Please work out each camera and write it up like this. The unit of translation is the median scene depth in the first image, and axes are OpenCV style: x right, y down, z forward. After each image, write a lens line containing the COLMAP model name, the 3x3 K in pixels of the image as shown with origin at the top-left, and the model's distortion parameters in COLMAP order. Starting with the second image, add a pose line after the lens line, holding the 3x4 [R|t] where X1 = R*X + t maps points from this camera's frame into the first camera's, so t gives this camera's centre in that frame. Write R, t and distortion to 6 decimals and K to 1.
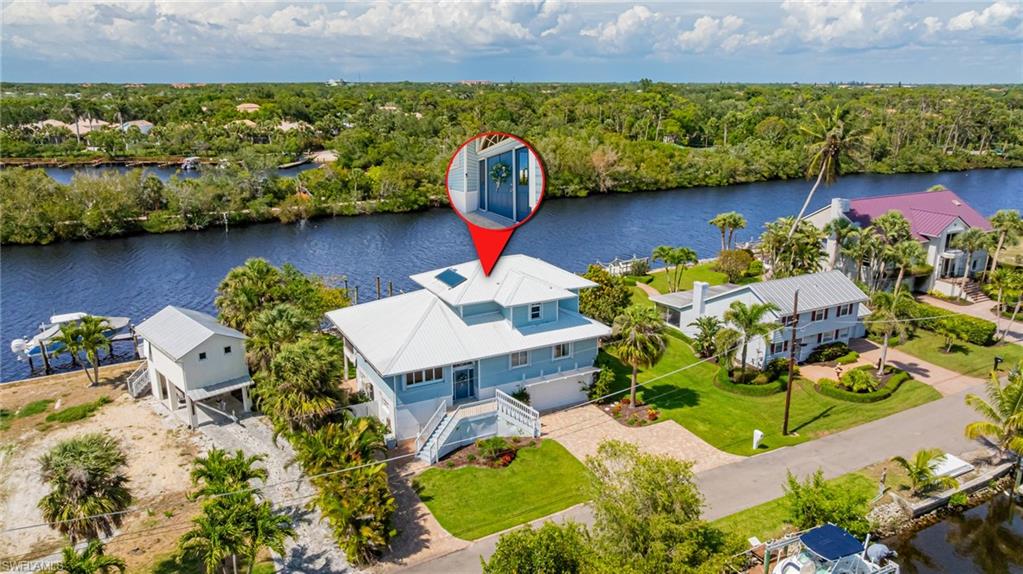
lens RADIAL K [[716.8, 0, 513.5], [0, 716.8, 289.2], [0, 0, 1]] dist [-0.017671, 0.007961]
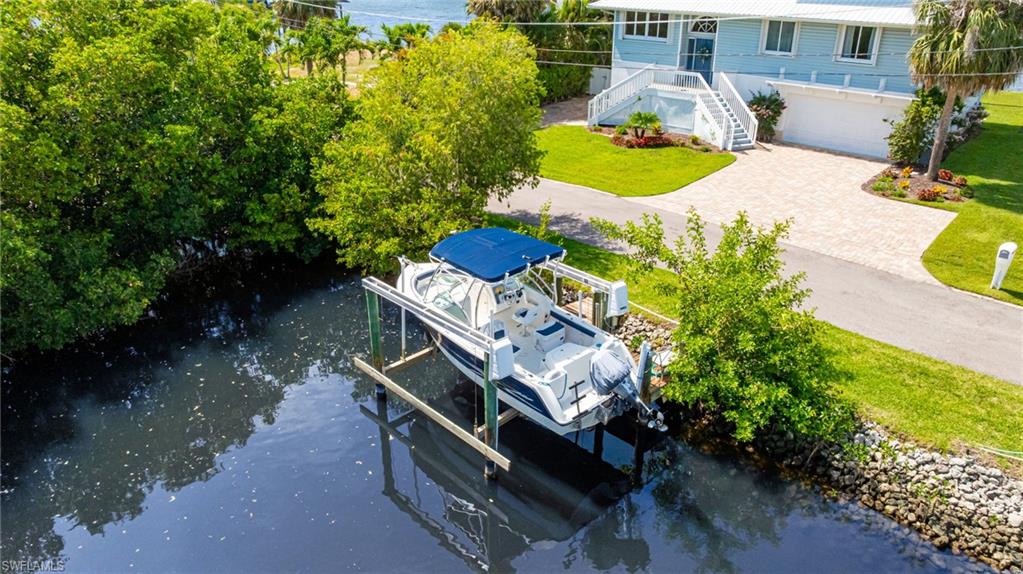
lens RADIAL K [[716.8, 0, 529.1], [0, 716.8, 279.9], [0, 0, 1]] dist [-0.017671, 0.007961]
pose [[0.337840, 0.389998, -0.856601, 0.543020], [-0.261458, 0.913179, 0.312639, 0.146973], [0.904159, 0.118344, 0.410477, 0.543474]]
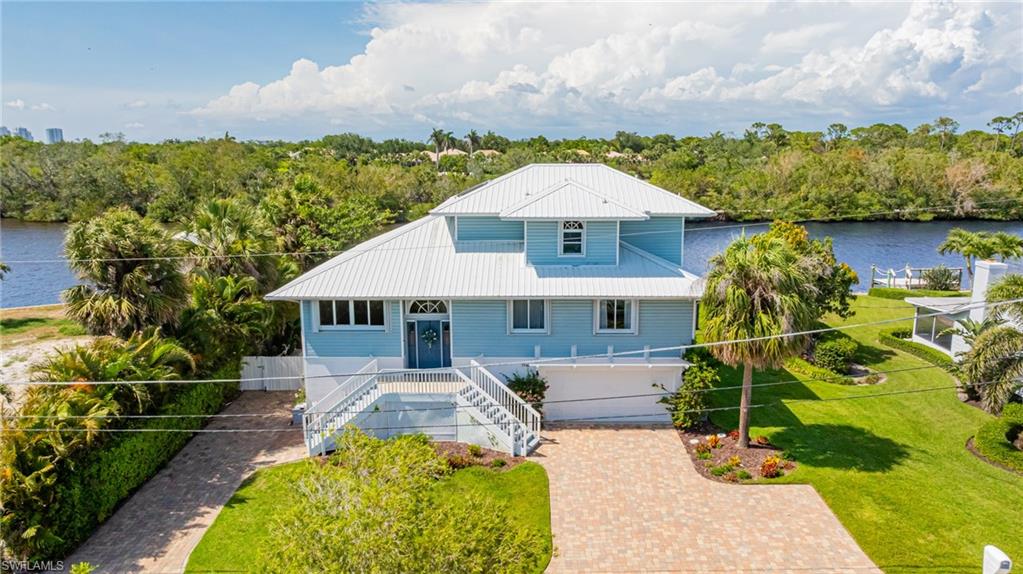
lens RADIAL K [[716.8, 0, 507.7], [0, 716.8, 283.4], [0, 0, 1]] dist [-0.017671, 0.007961]
pose [[0.870709, 0.086194, -0.484186, 0.257566], [-0.128882, 0.990105, -0.055512, 0.101178], [0.474610, 0.110738, 0.873202, 0.476444]]
